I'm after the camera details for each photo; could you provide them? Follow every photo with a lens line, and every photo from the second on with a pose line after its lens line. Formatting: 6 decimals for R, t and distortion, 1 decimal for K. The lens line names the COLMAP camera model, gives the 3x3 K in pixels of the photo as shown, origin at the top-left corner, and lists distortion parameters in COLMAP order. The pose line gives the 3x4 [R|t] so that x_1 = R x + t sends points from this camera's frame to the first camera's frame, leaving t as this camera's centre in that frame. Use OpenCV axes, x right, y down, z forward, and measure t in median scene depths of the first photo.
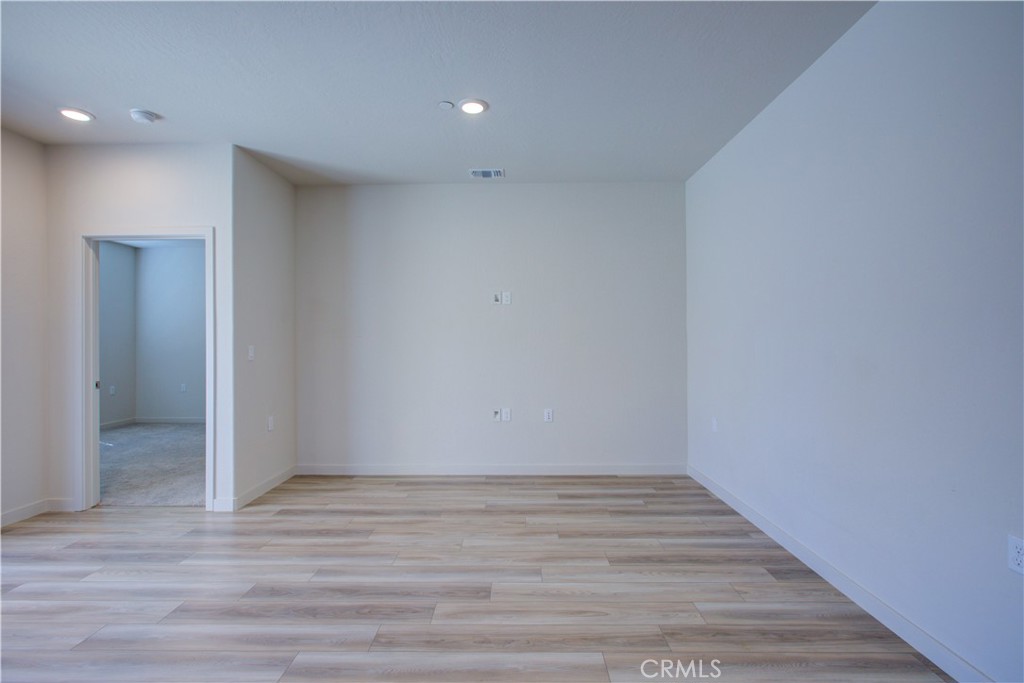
lens RADIAL K [[470.4, 0, 514.9], [0, 470.4, 341.4], [0, 0, 1]] dist [-0.008585, 0.000966]
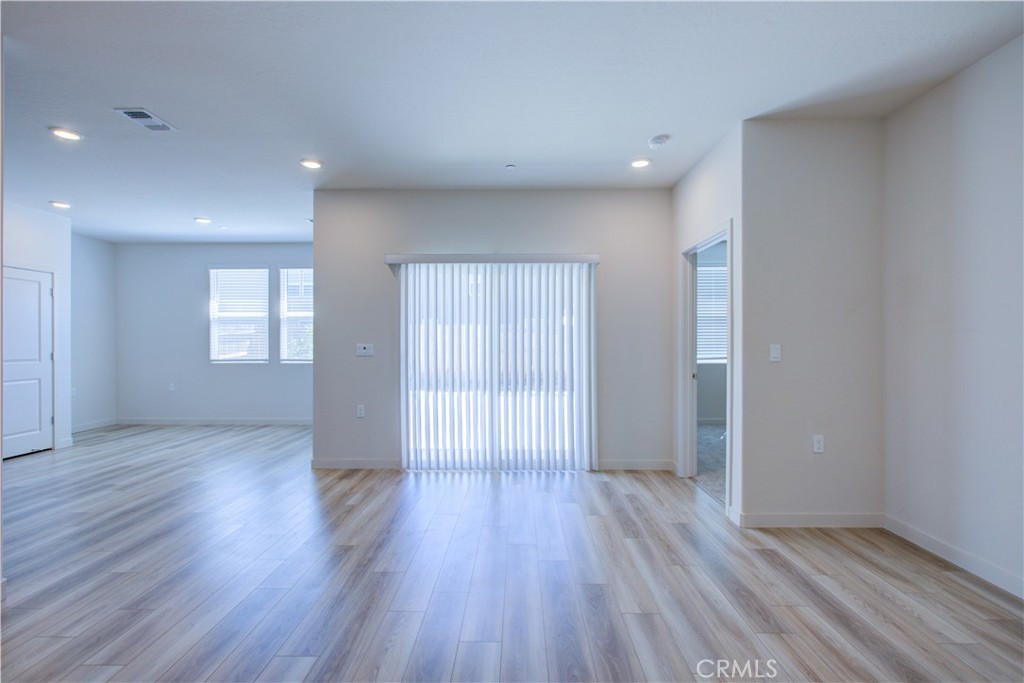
lens RADIAL K [[470.4, 0, 514.9], [0, 470.4, 341.4], [0, 0, 1]] dist [-0.008585, 0.000966]
pose [[-0.017749, 0.003353, -0.999837, 0.358010], [0.001845, 0.999993, 0.003321, 0.000178], [0.999841, -0.001786, -0.017755, 0.668814]]
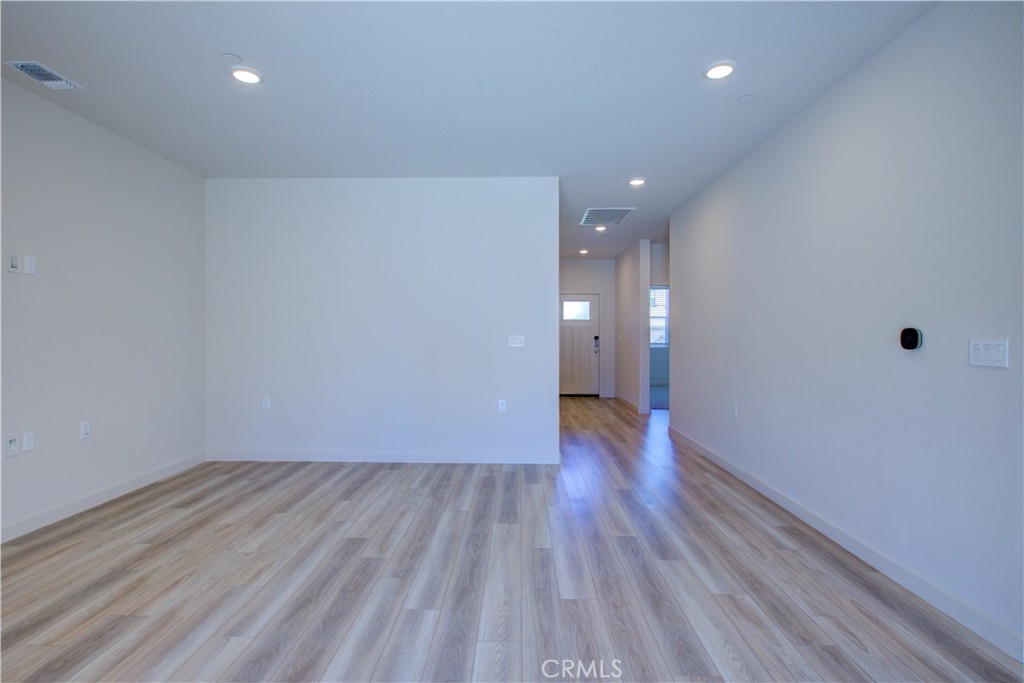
lens RADIAL K [[470.4, 0, 514.9], [0, 470.4, 341.4], [0, 0, 1]] dist [-0.008585, 0.000966]
pose [[0.005079, -0.006059, 0.999969, -0.995806], [-0.002833, 0.999978, 0.006073, 0.012185], [-0.999983, -0.002864, 0.005062, 0.462841]]
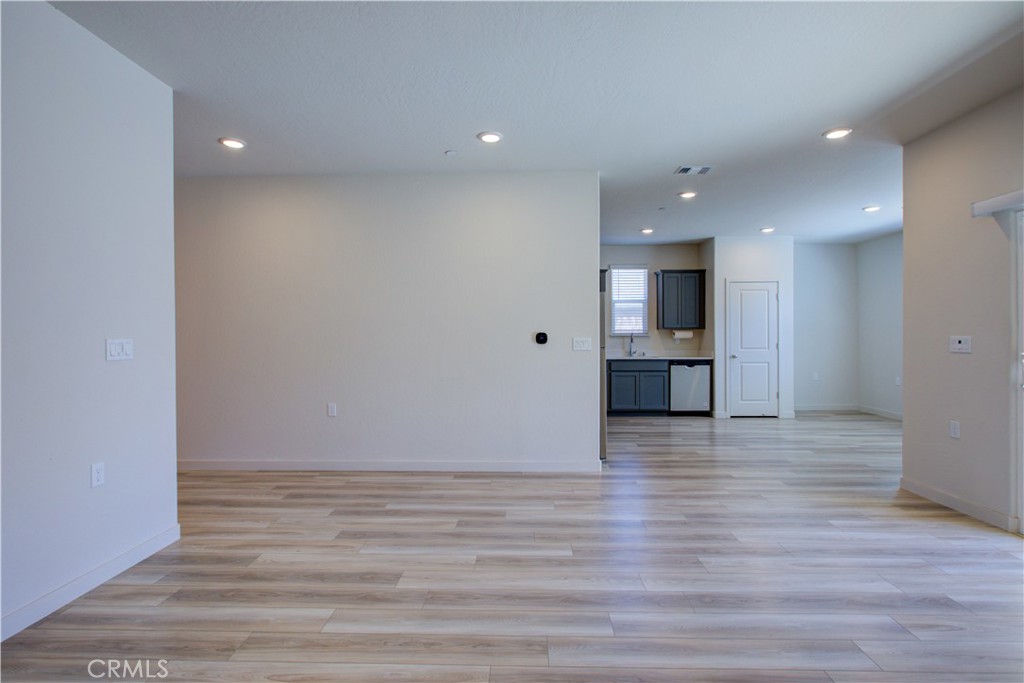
lens RADIAL K [[473.7, 0, 508.6], [0, 473.7, 336.5], [0, 0, 1]] dist [-0.002680, 0.000121]
pose [[-0.999189, 0.007884, 0.039494, -0.175766], [0.007762, 0.999965, -0.003230, 0.010202], [-0.039518, -0.002921, -0.999215, 1.290957]]
